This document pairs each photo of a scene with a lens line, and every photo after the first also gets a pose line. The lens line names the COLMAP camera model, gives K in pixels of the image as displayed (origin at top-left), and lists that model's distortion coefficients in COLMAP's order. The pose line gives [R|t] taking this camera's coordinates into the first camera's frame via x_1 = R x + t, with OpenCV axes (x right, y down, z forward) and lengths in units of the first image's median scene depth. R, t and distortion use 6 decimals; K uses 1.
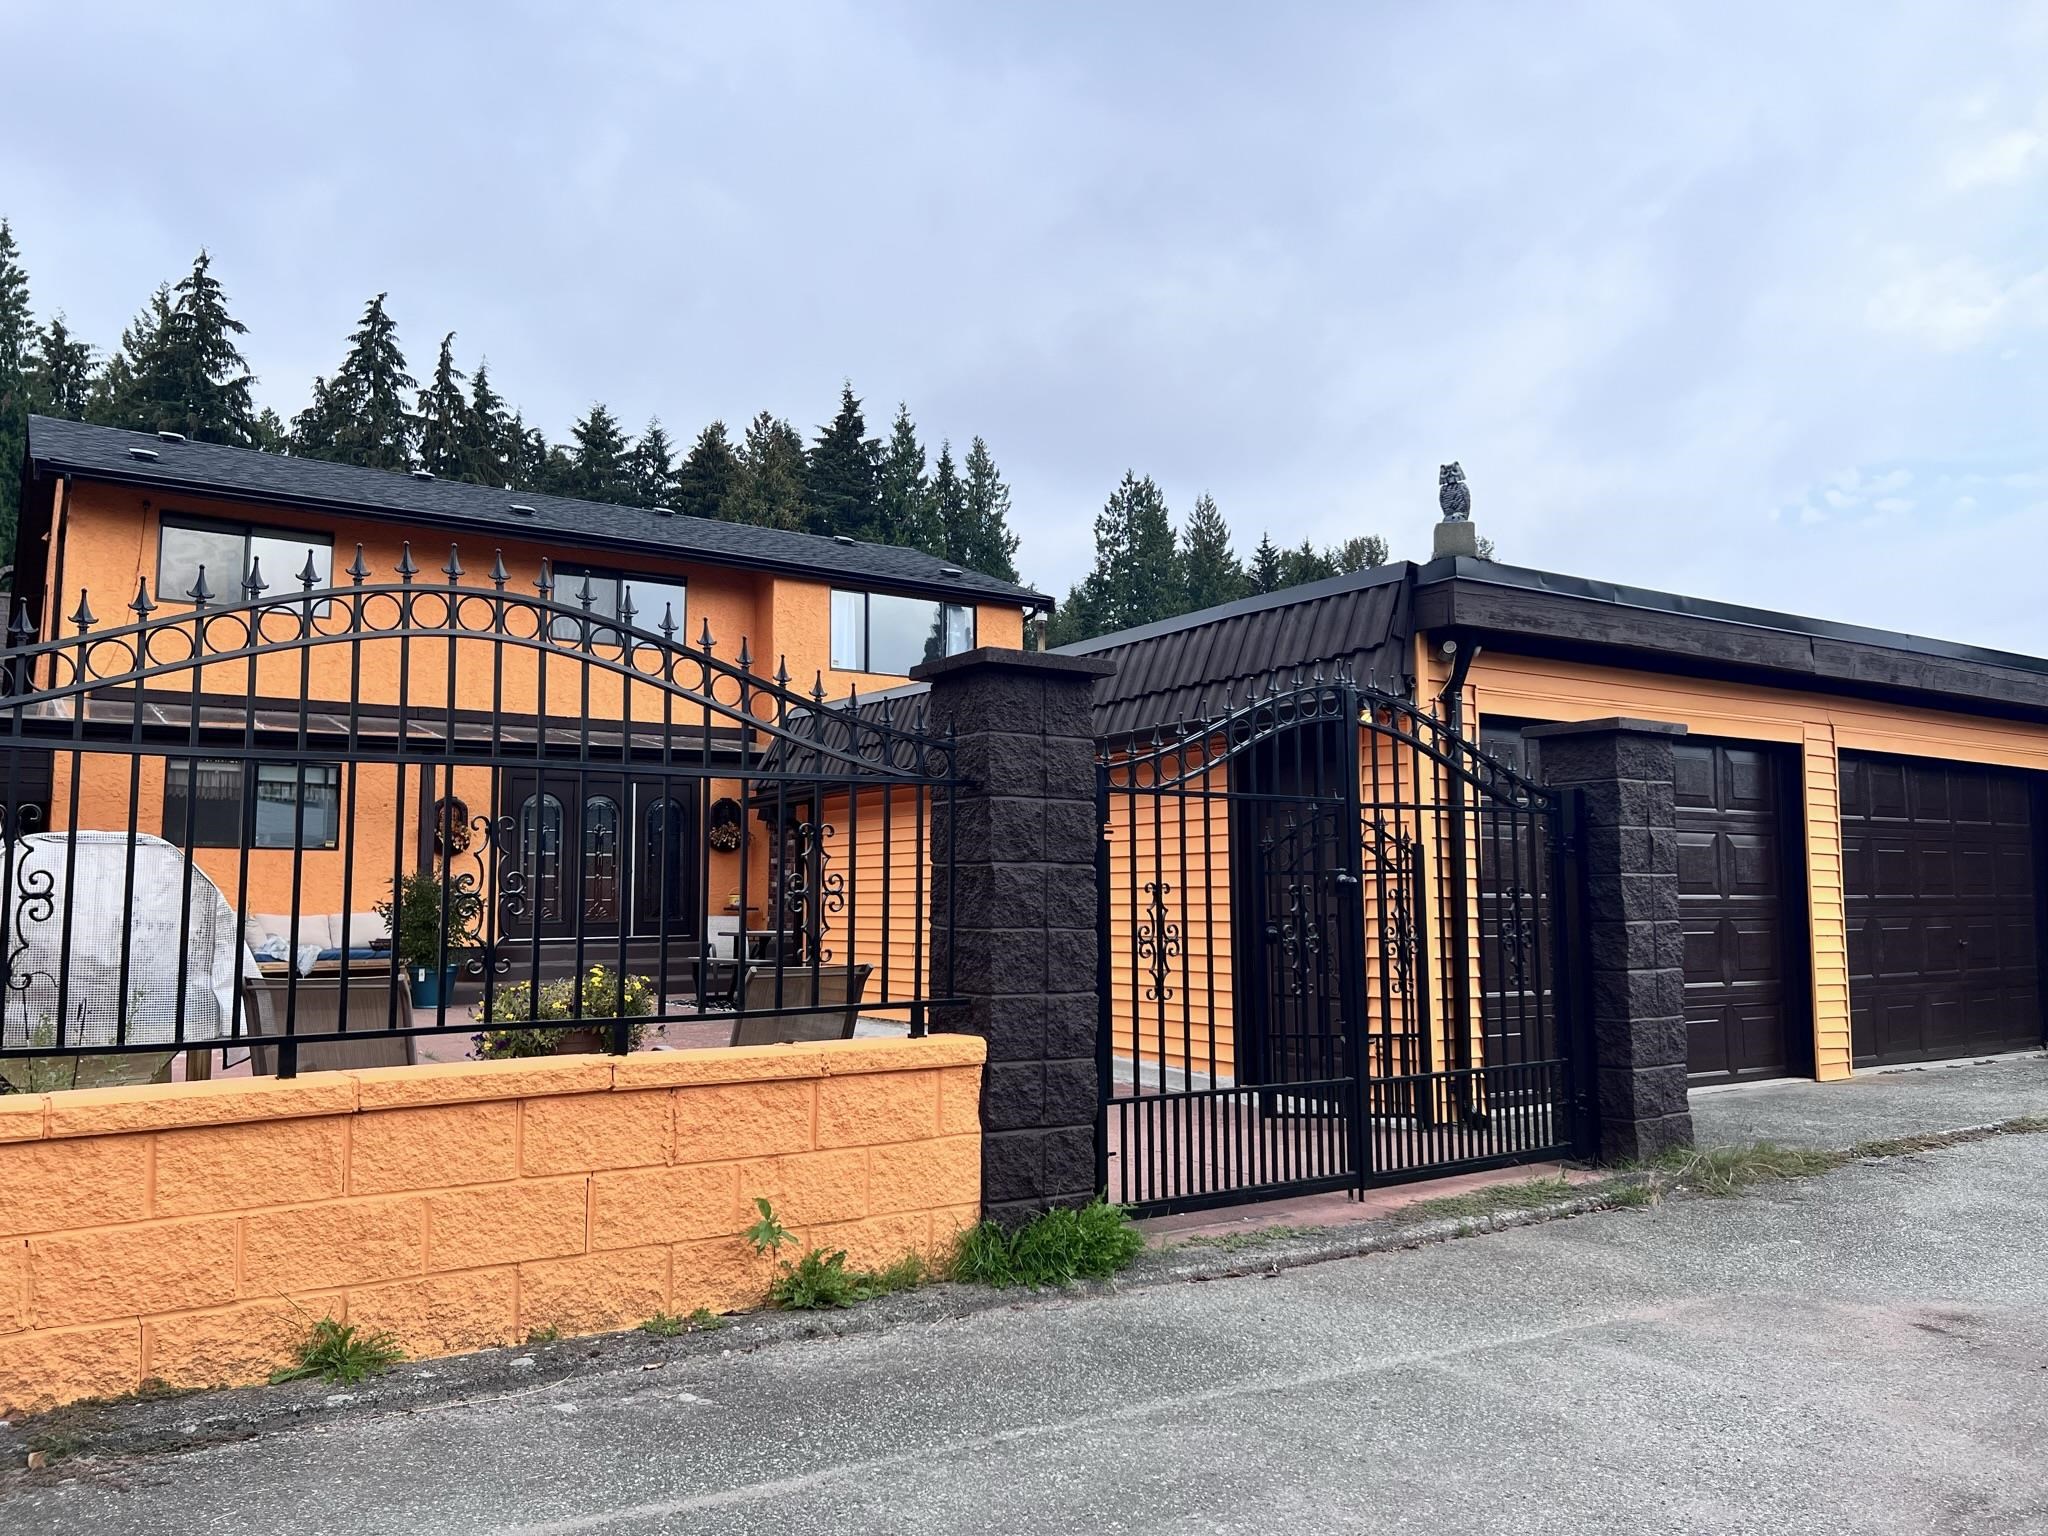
lens RADIAL K [[1528.3, 0, 1027.8], [0, 1528.3, 767.4], [0, 0, 1]] dist [0.036545, -0.032422]
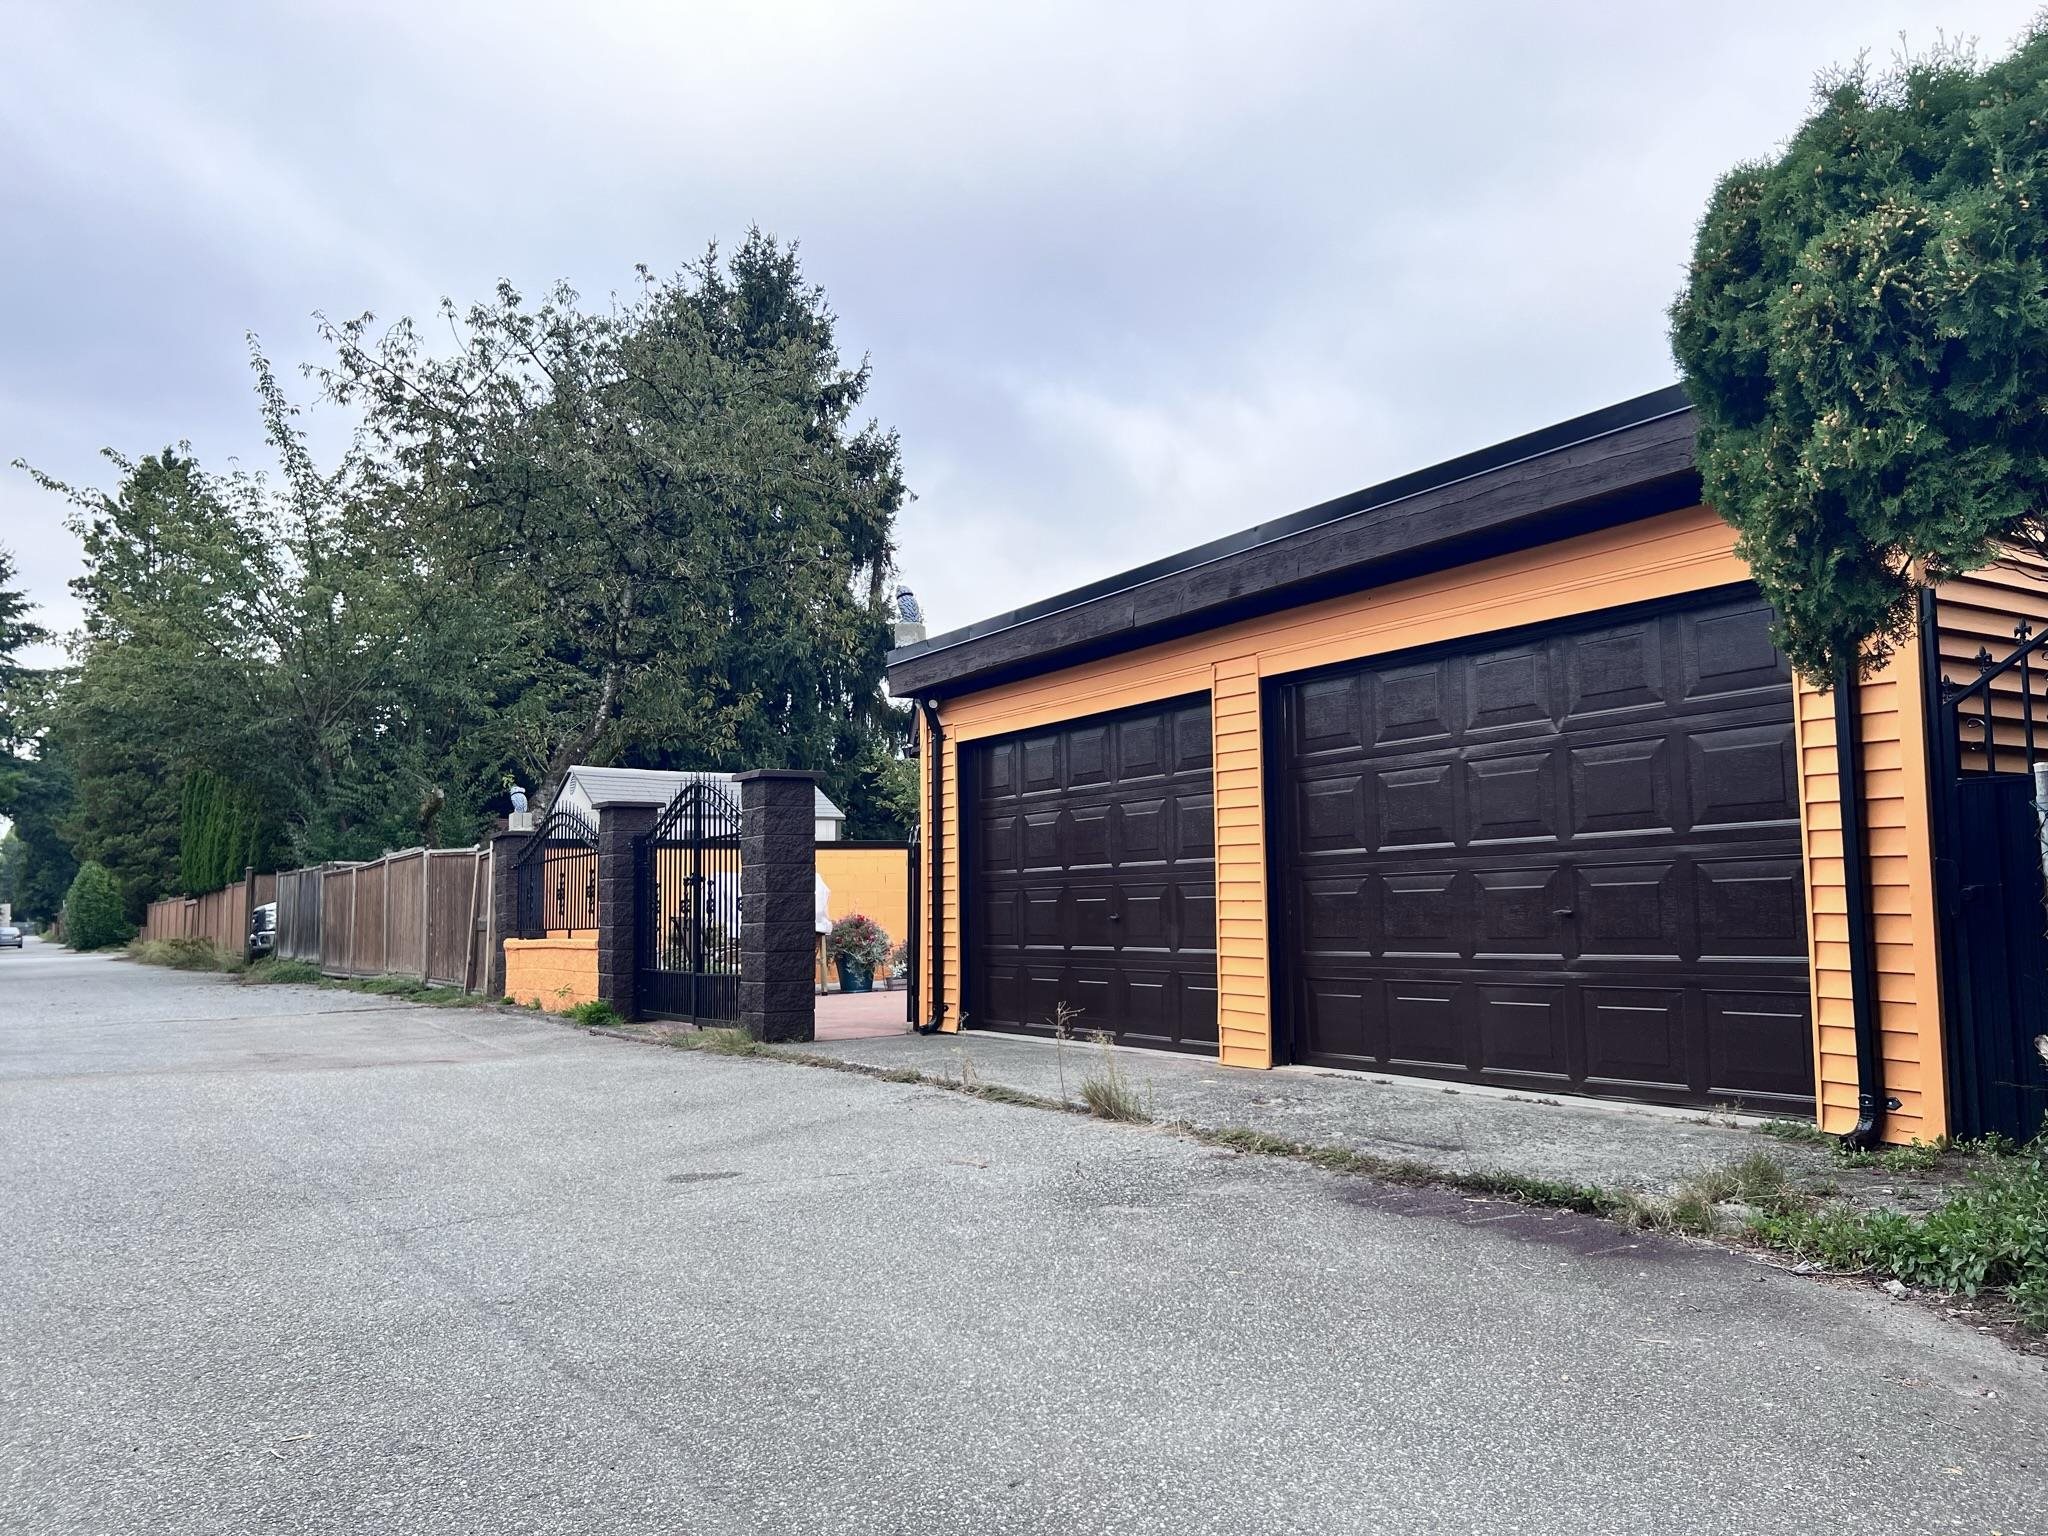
lens RADIAL K [[1528.3, 0, 1024.3], [0, 1528.3, 771.1], [0, 0, 1]] dist [0.036545, -0.032422]
pose [[-0.025388, -0.090158, -0.995604, 2.551925], [0.107275, 0.989928, -0.092380, 0.189661], [0.993905, -0.109149, -0.015461, 1.650278]]
